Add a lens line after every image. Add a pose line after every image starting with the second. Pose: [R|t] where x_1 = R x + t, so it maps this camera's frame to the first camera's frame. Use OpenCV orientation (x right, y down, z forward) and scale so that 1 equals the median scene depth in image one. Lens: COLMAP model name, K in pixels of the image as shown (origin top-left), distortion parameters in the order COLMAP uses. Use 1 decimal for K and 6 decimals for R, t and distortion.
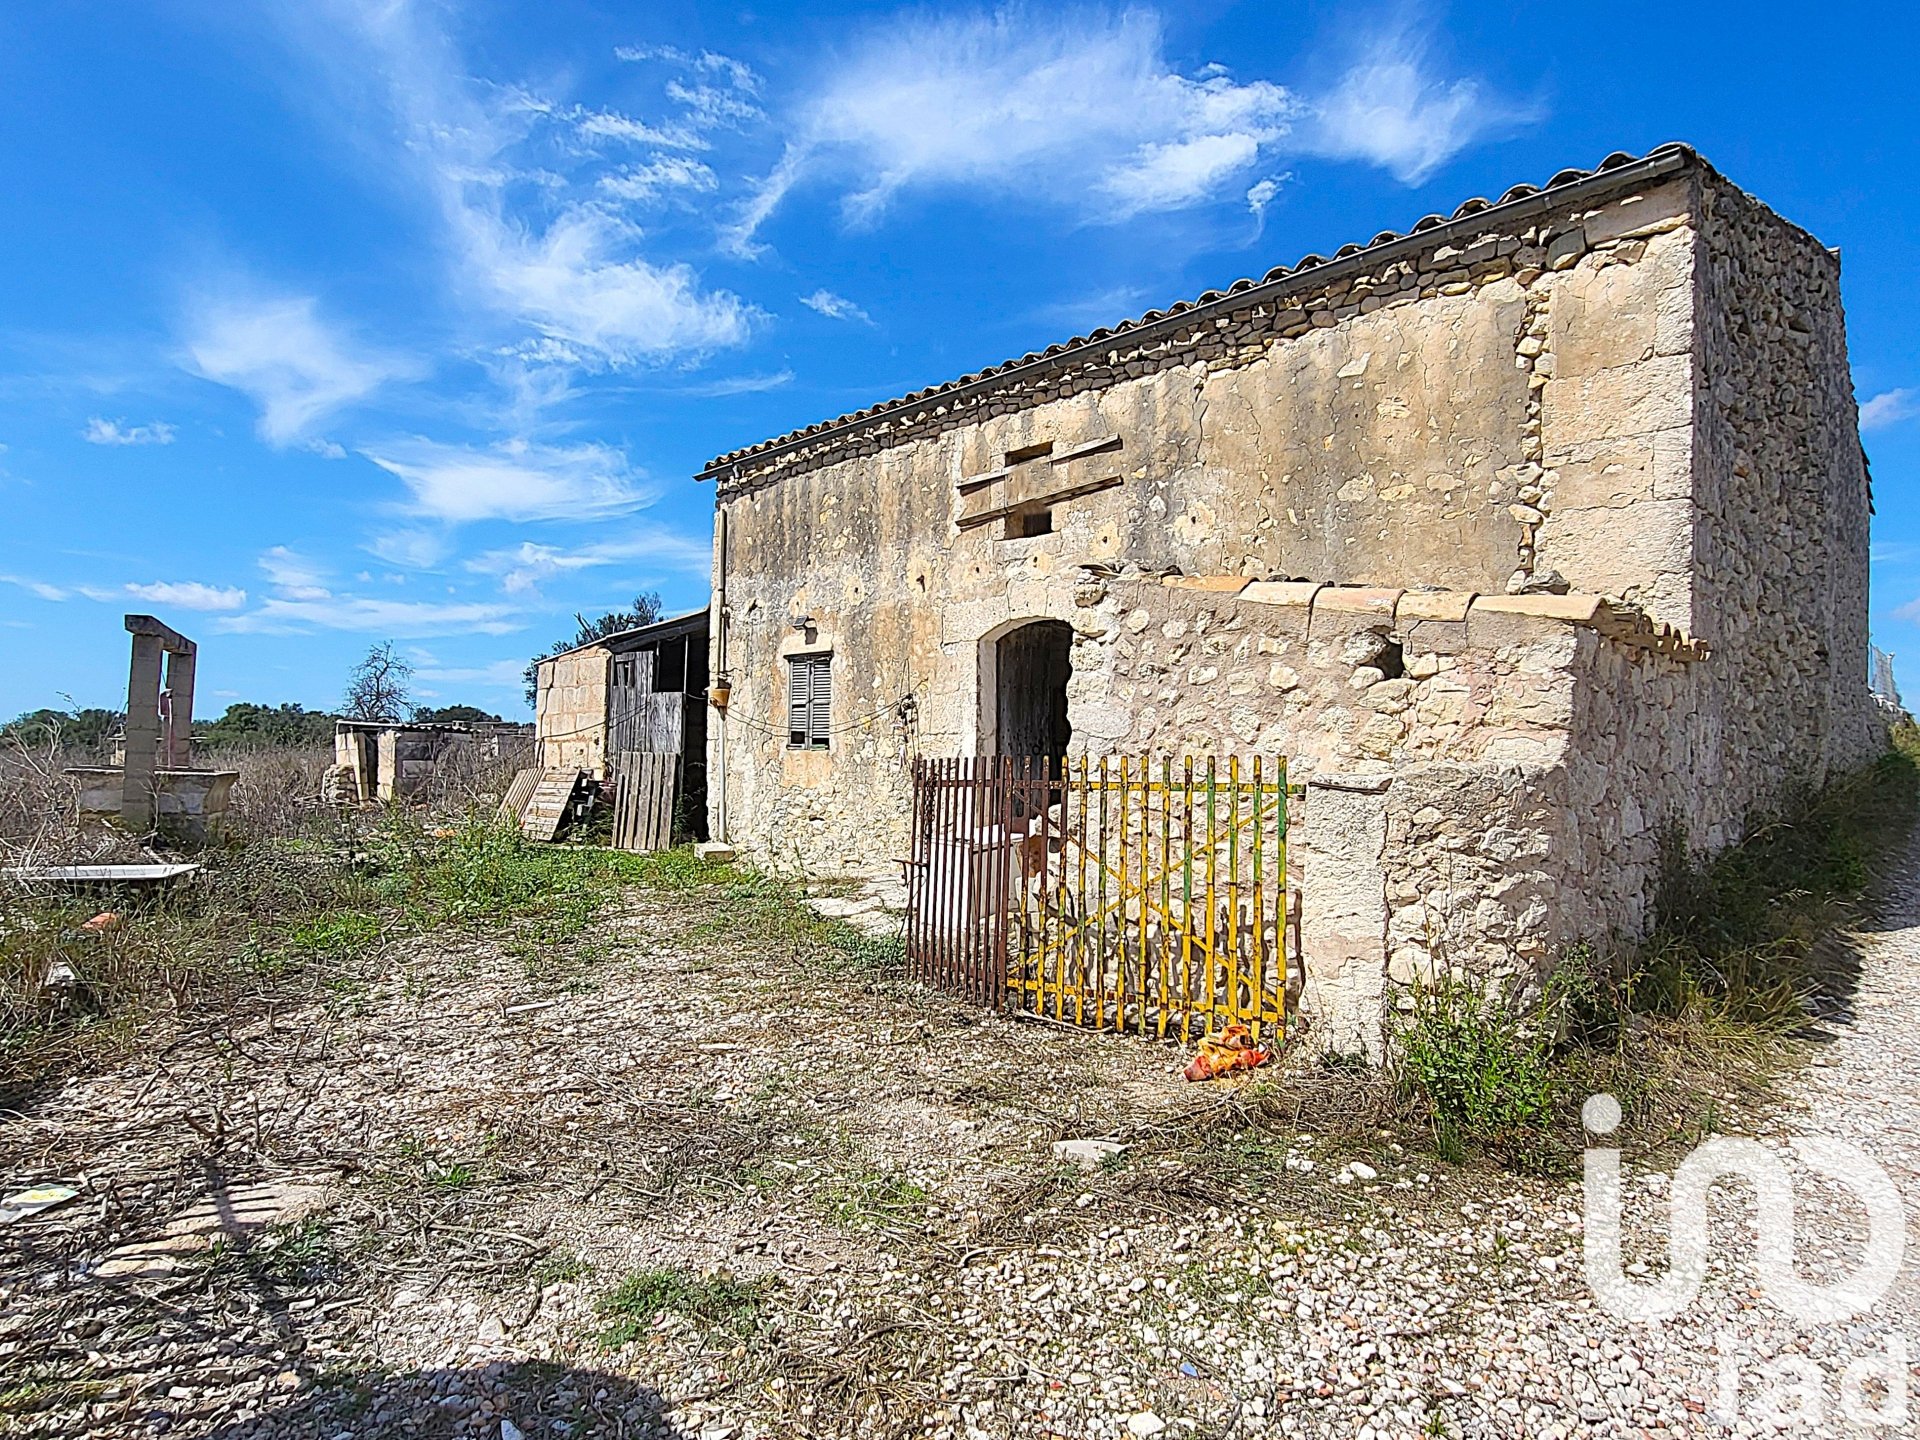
lens RADIAL K [[1072.3, 0, 967.9], [0, 1072.3, 725.4], [0, 0, 1]] dist [0.001539, 0.004155]
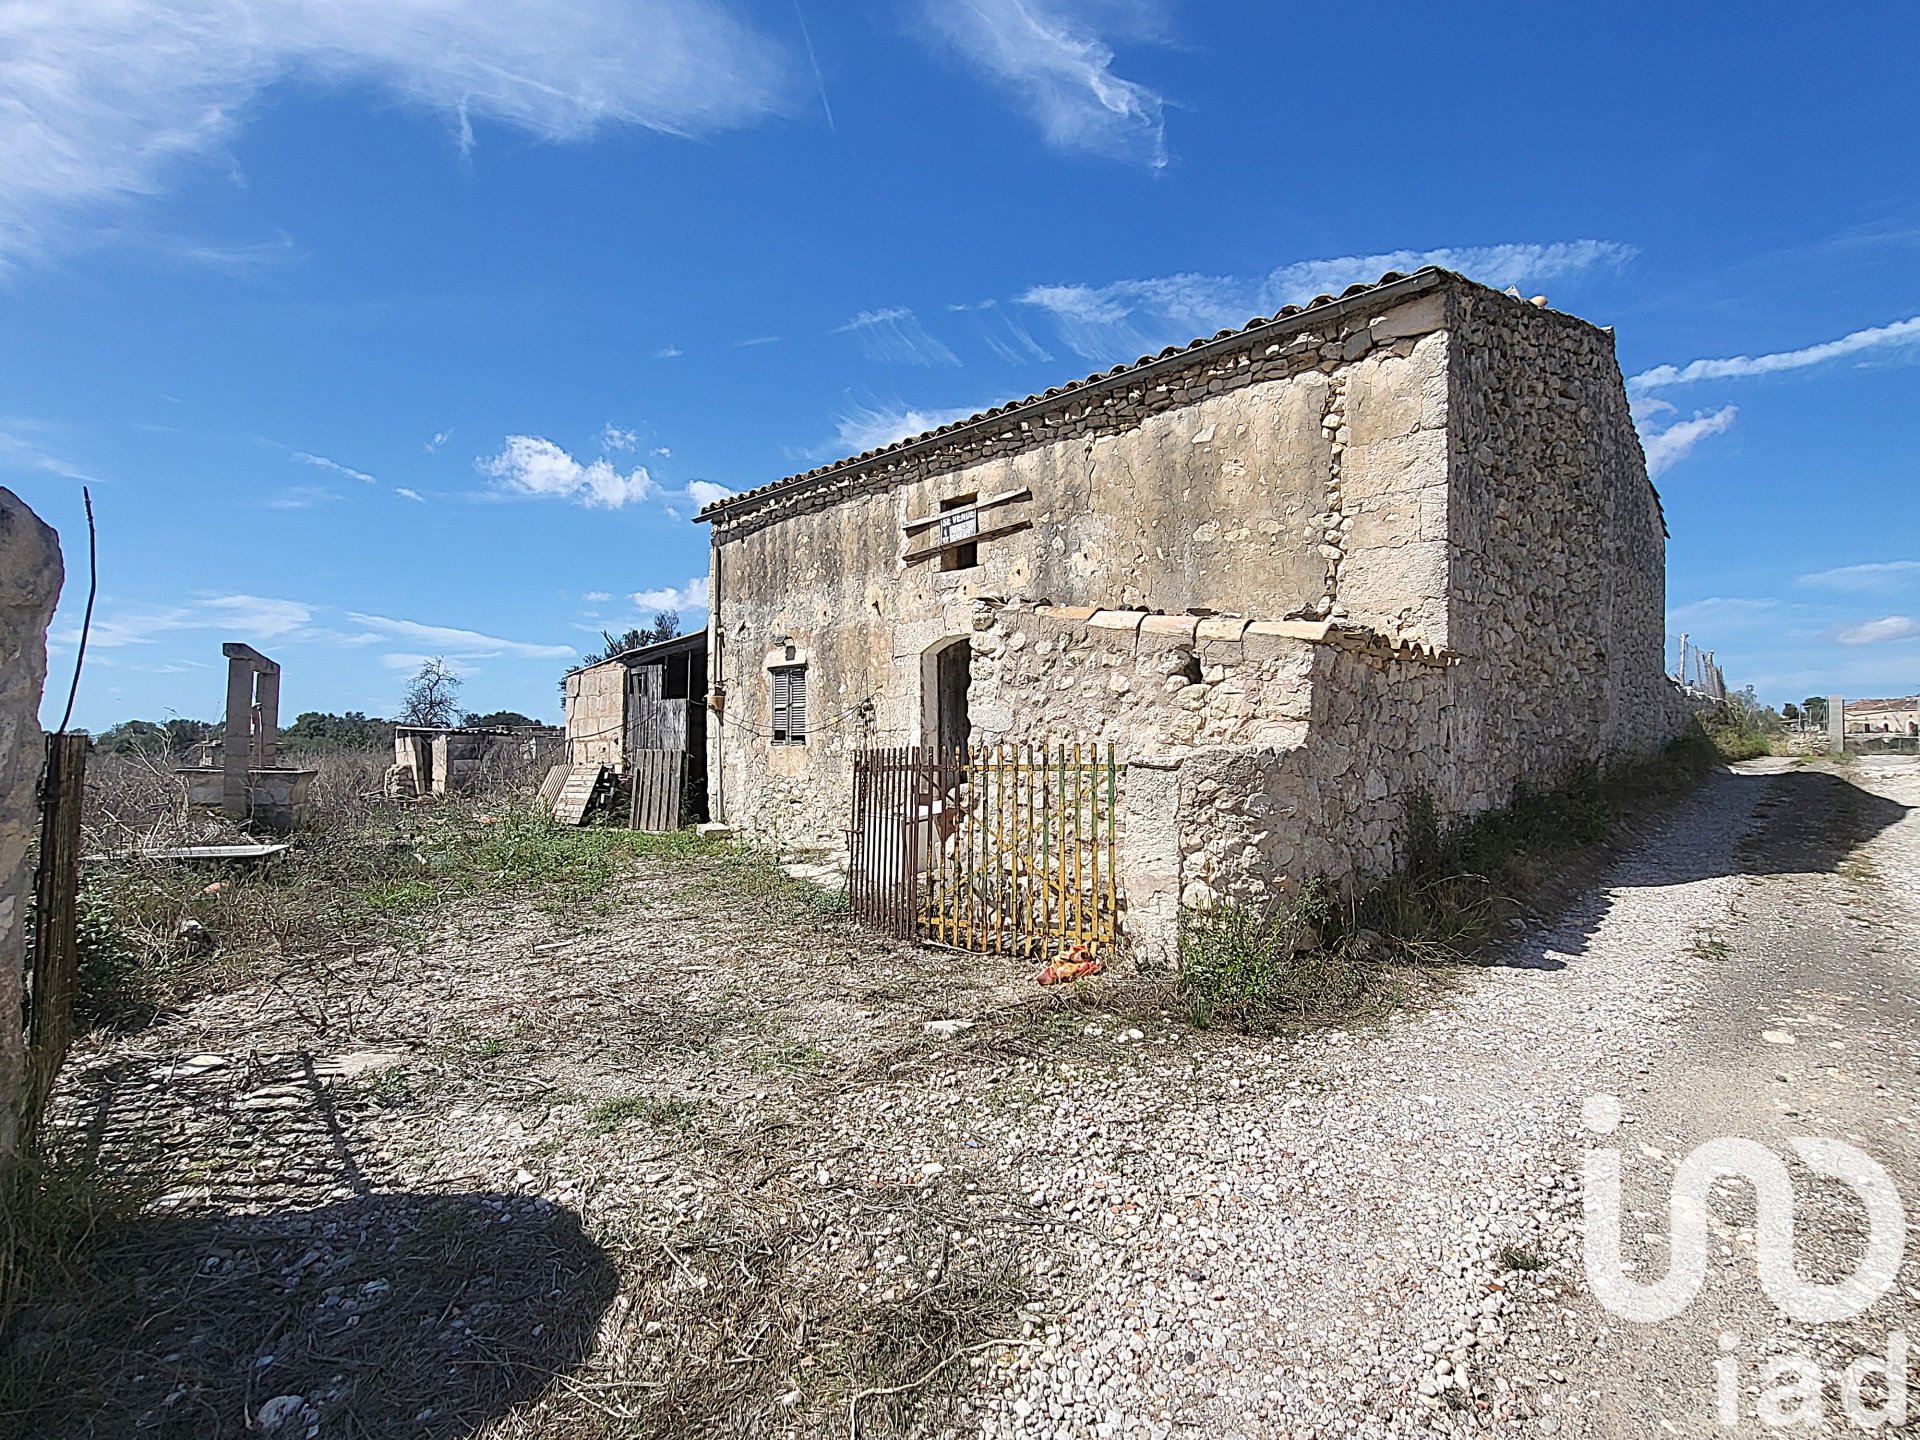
lens RADIAL K [[949.2, 0, 963.5], [0, 949.2, 725.7], [0, 0, 1]] dist [0.003928, 0.003428]
pose [[0.999867, -0.014491, 0.007442, 0.071380], [0.014467, 0.999890, 0.003255, 0.000013], [-0.007488, -0.003147, 0.999967, -0.130864]]
